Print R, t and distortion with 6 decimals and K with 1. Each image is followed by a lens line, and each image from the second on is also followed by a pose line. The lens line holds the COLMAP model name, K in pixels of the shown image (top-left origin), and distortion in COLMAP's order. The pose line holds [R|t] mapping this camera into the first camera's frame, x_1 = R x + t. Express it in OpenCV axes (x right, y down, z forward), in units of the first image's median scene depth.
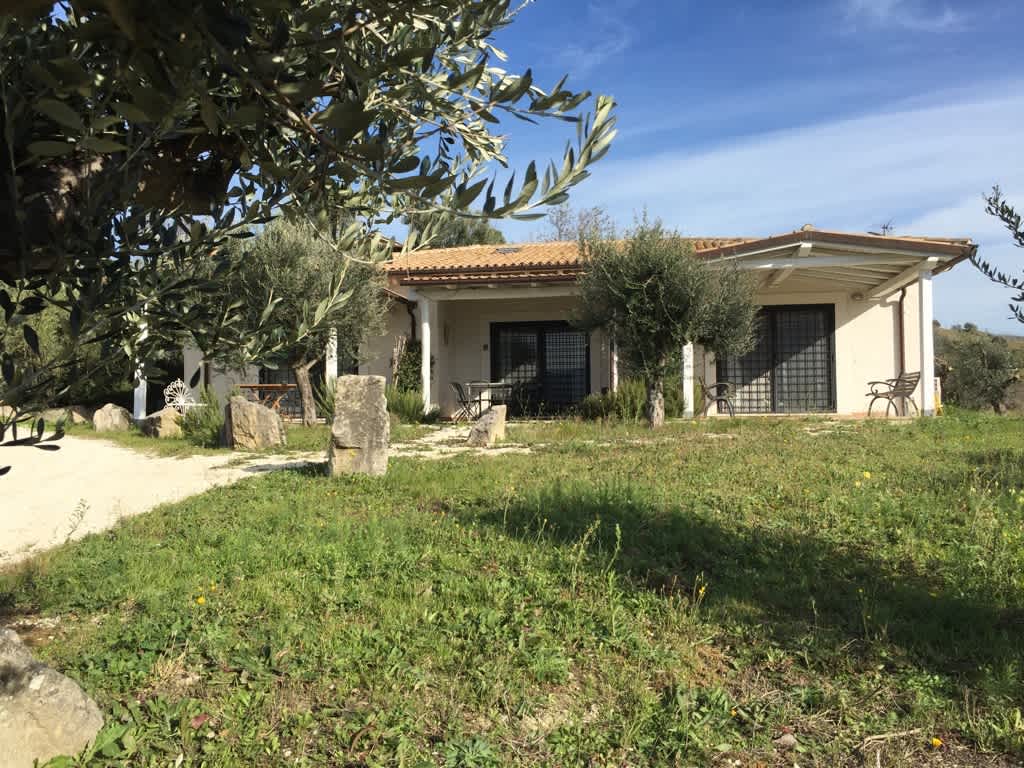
lens RADIAL K [[860.7, 0, 513.0], [0, 860.7, 411.7], [0, 0, 1]] dist [0.030630, -0.013052]
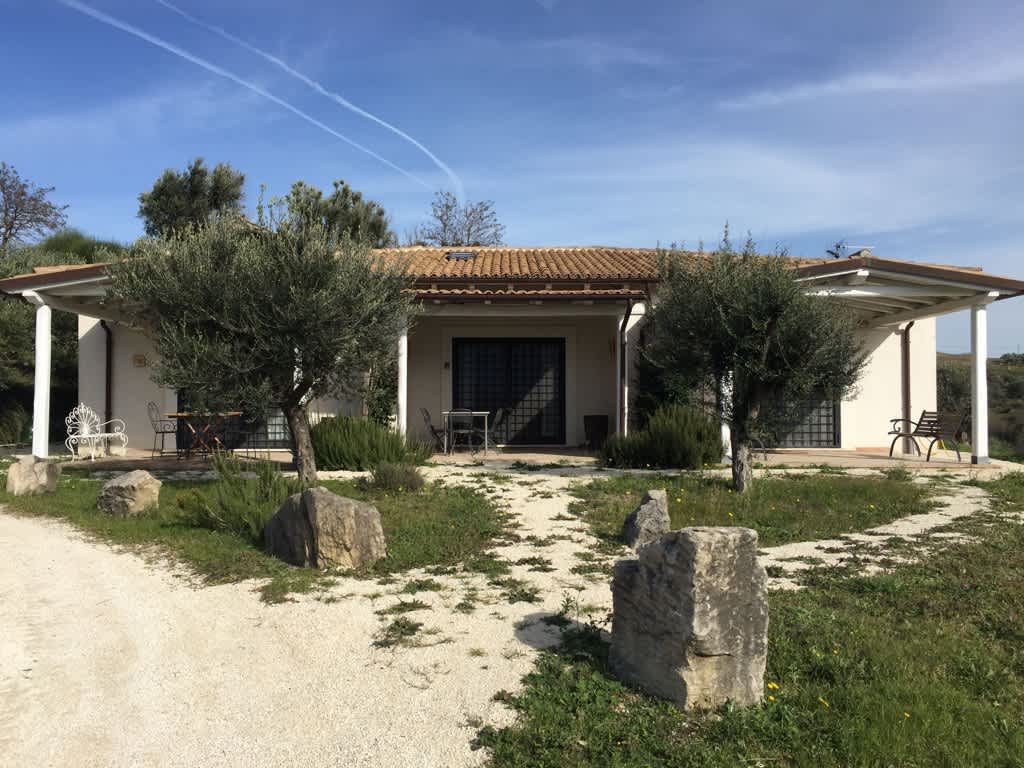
lens RADIAL K [[874.3, 0, 512.0], [0, 874.3, 384.0], [0, 0, 1]] dist [0.042614, -0.000587]
pose [[0.985969, 0.014973, 0.166253, -0.168913], [-0.010892, 0.999617, -0.025431, -0.050365], [-0.166570, 0.023264, 0.985755, 0.163487]]
